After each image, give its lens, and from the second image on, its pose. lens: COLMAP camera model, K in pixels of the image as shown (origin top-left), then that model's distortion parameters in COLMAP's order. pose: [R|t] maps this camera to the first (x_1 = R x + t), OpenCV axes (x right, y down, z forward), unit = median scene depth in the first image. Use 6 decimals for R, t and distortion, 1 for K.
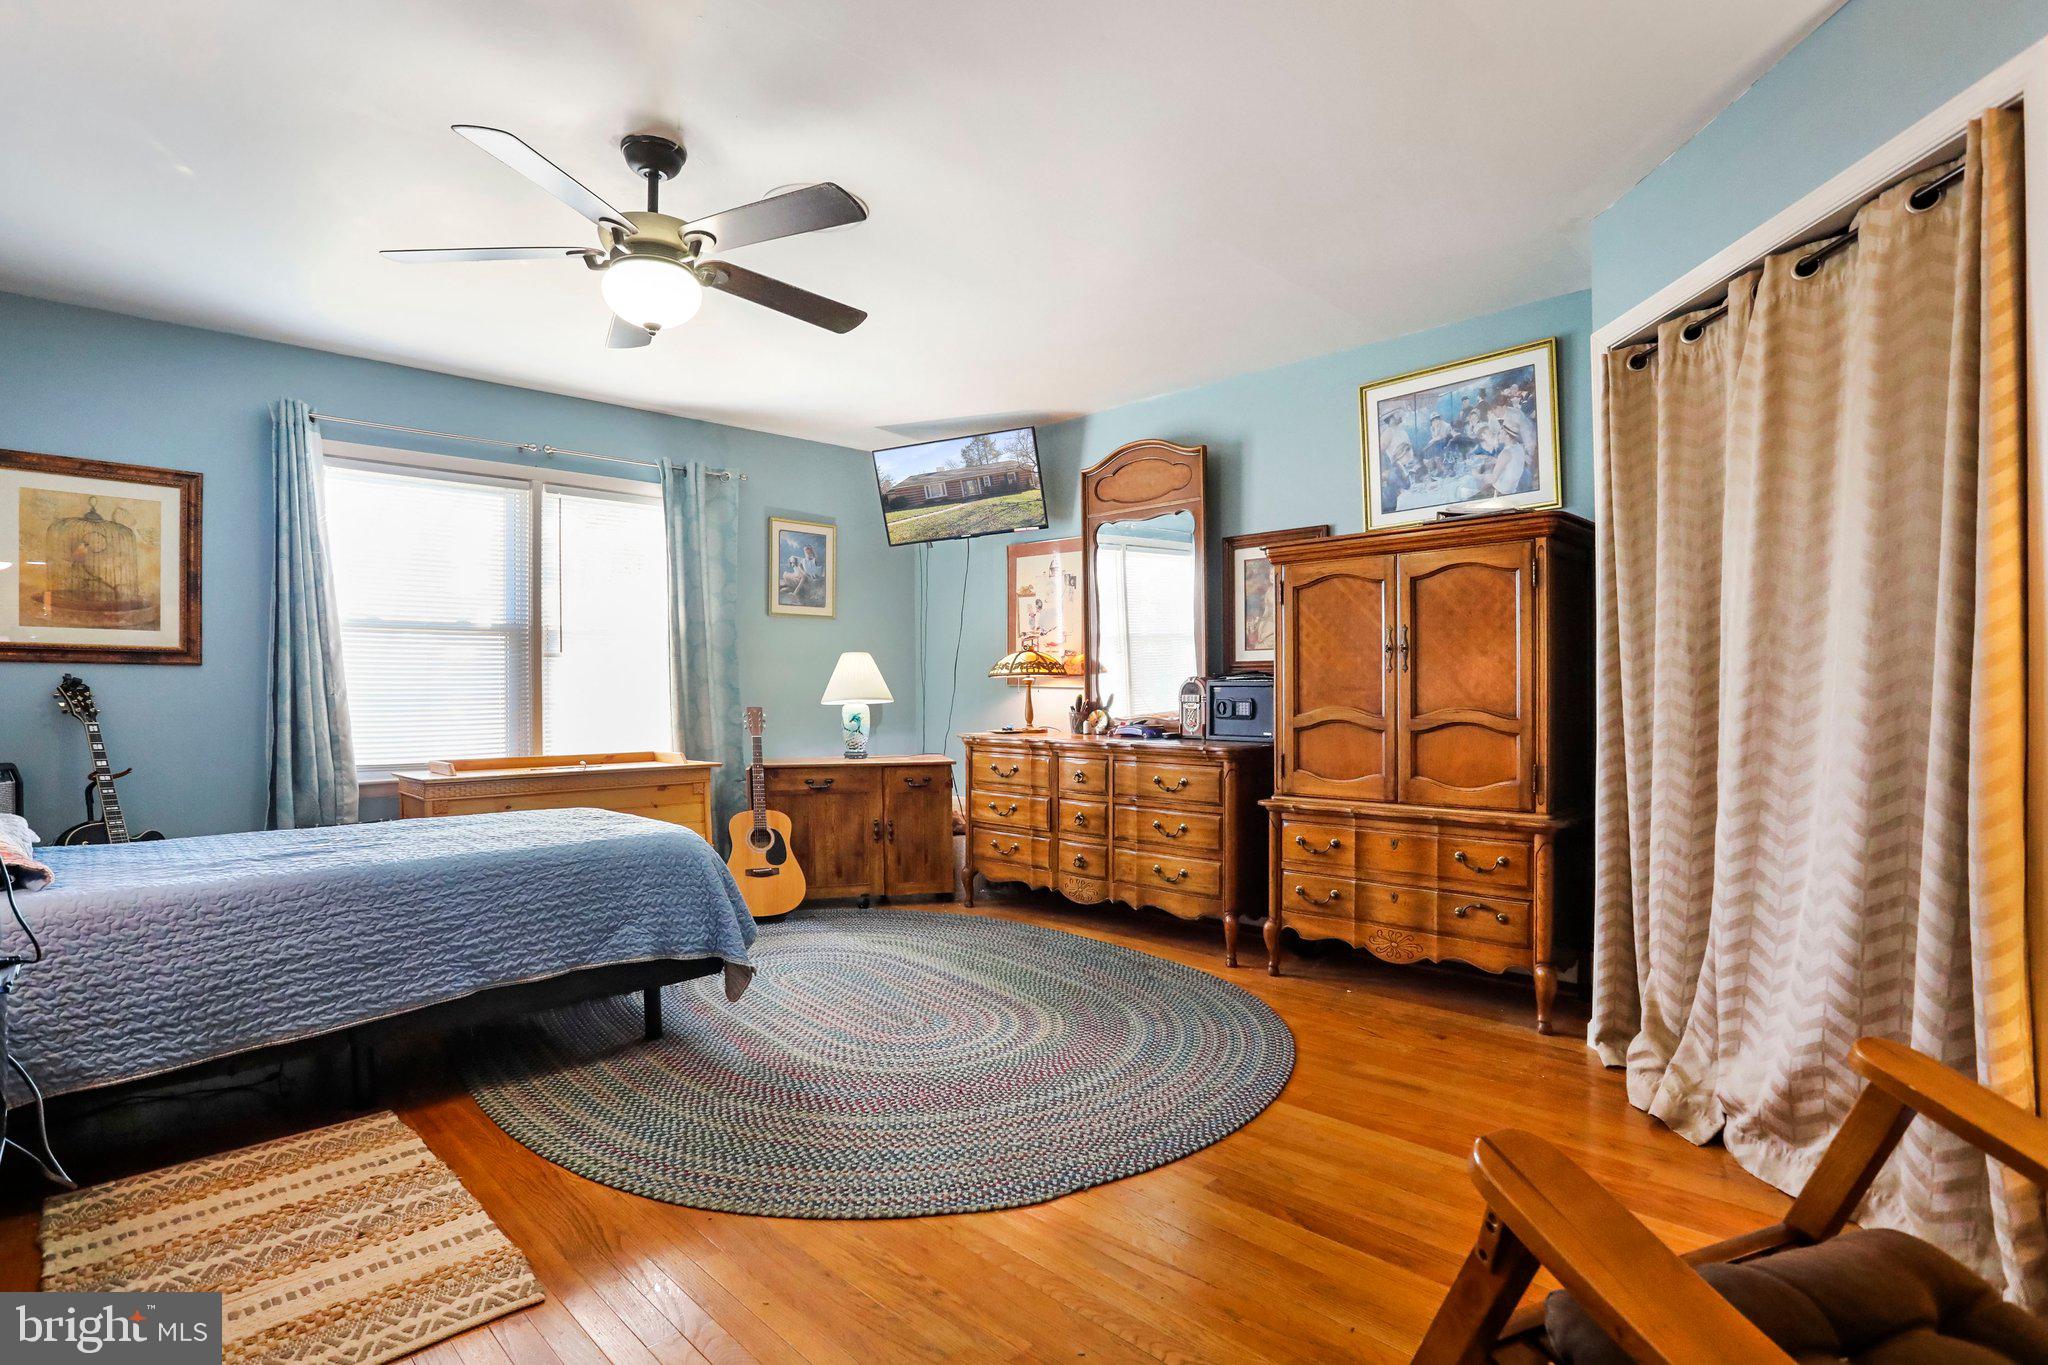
lens RADIAL K [[1020.4, 0, 1021.2], [0, 1020.4, 683.6], [0, 0, 1]] dist [-0.037633, 0.014177]
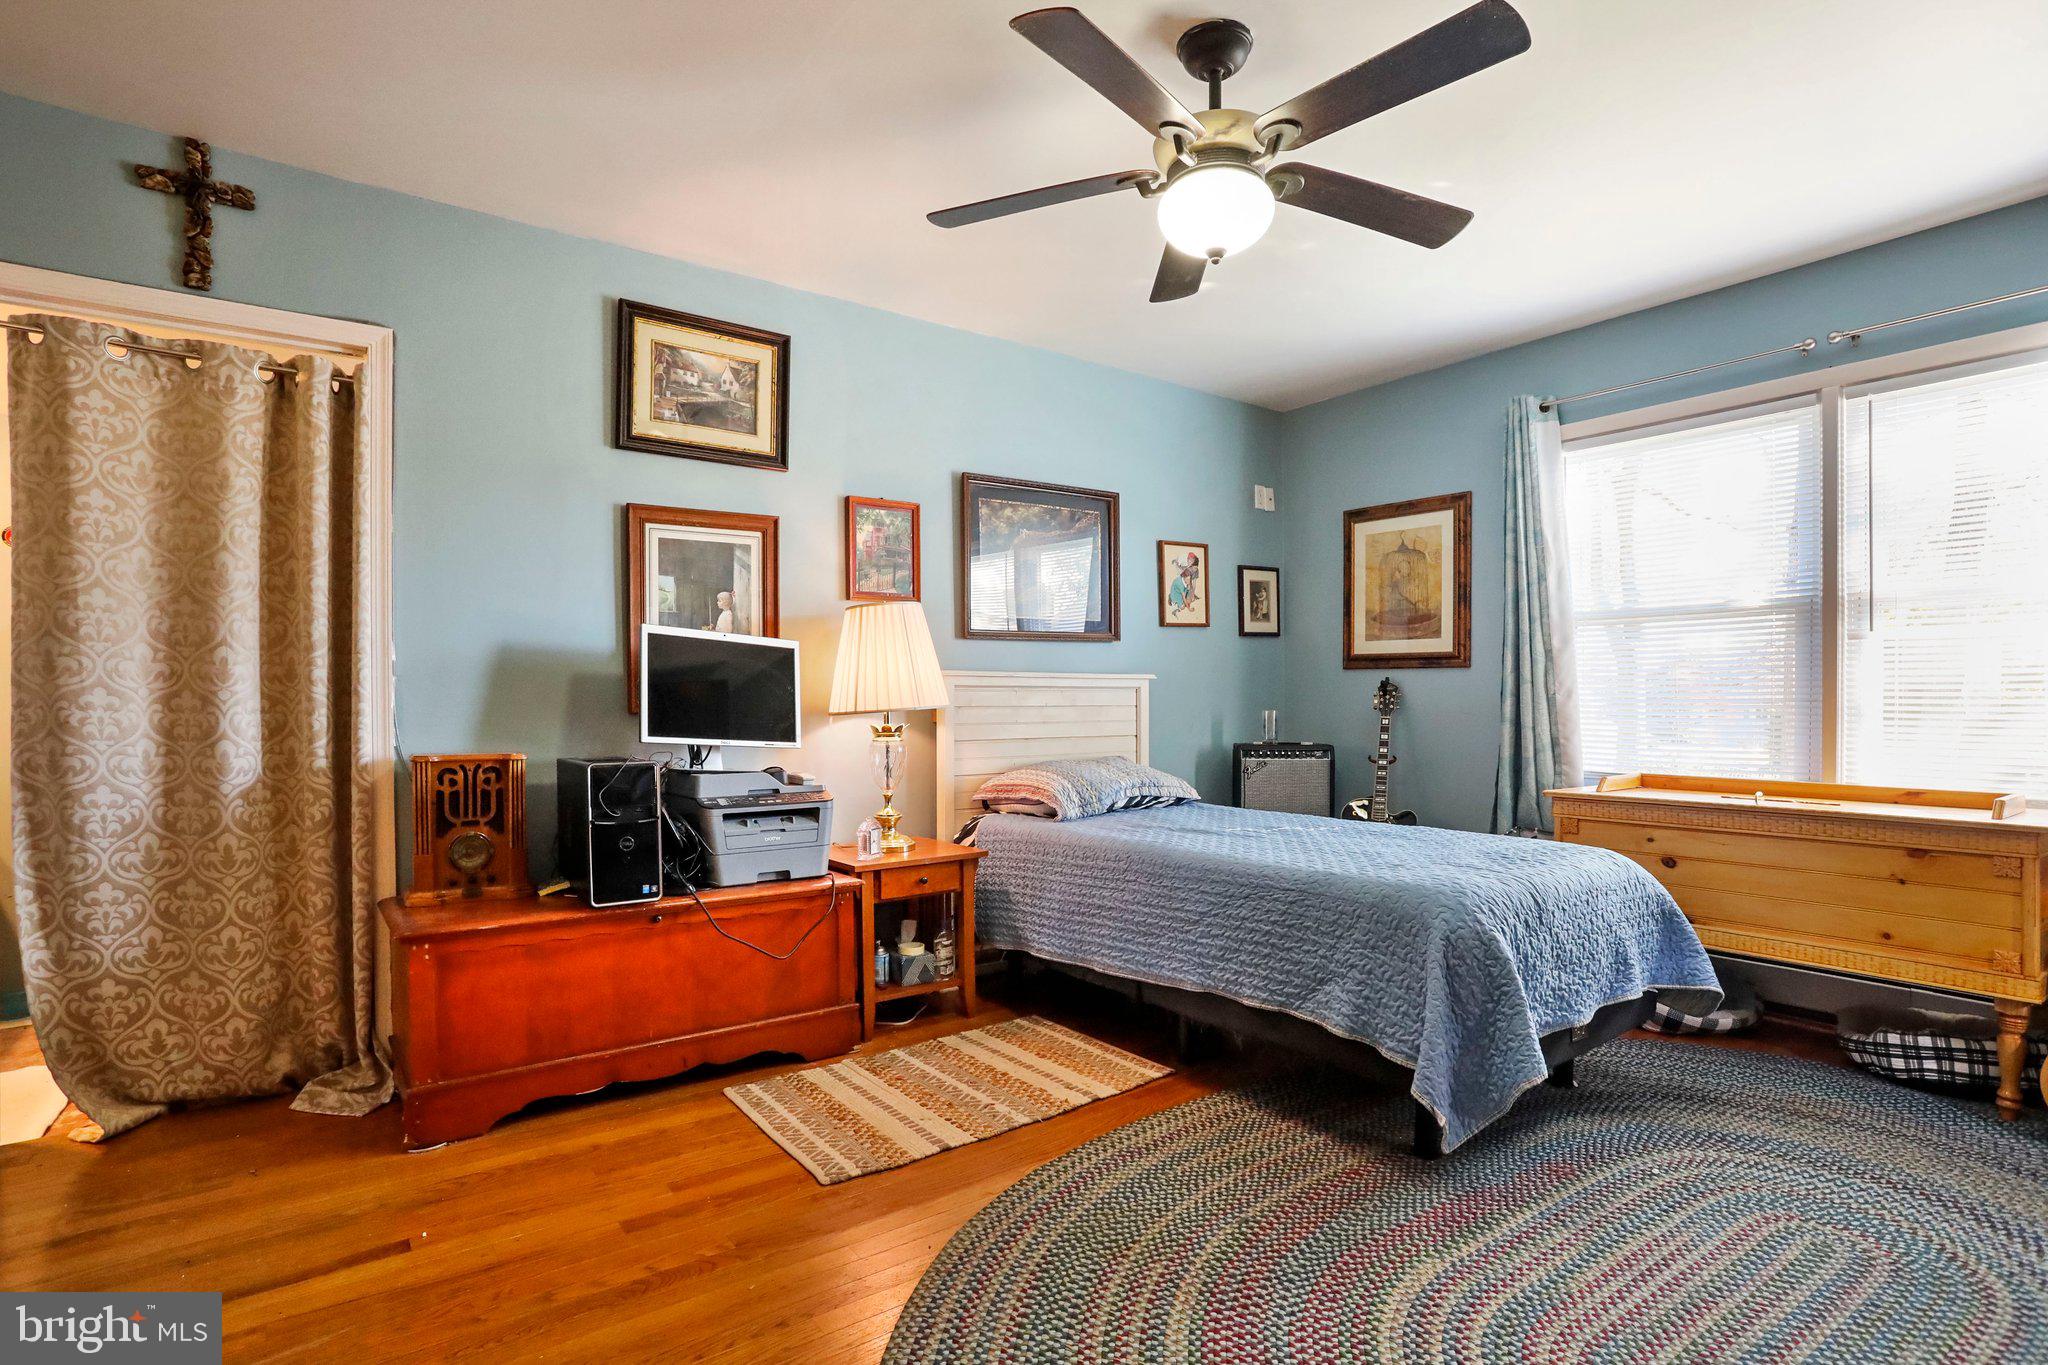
lens RADIAL K [[1020.4, 0, 1024.8], [0, 1020.4, 697.8], [0, 0, 1]] dist [-0.037633, 0.014177]
pose [[-0.136988, 0.006251, -0.990553, 0.432454], [0.010846, 0.999930, 0.004810, 0.005556], [0.990513, -0.010085, -0.137047, 0.853462]]
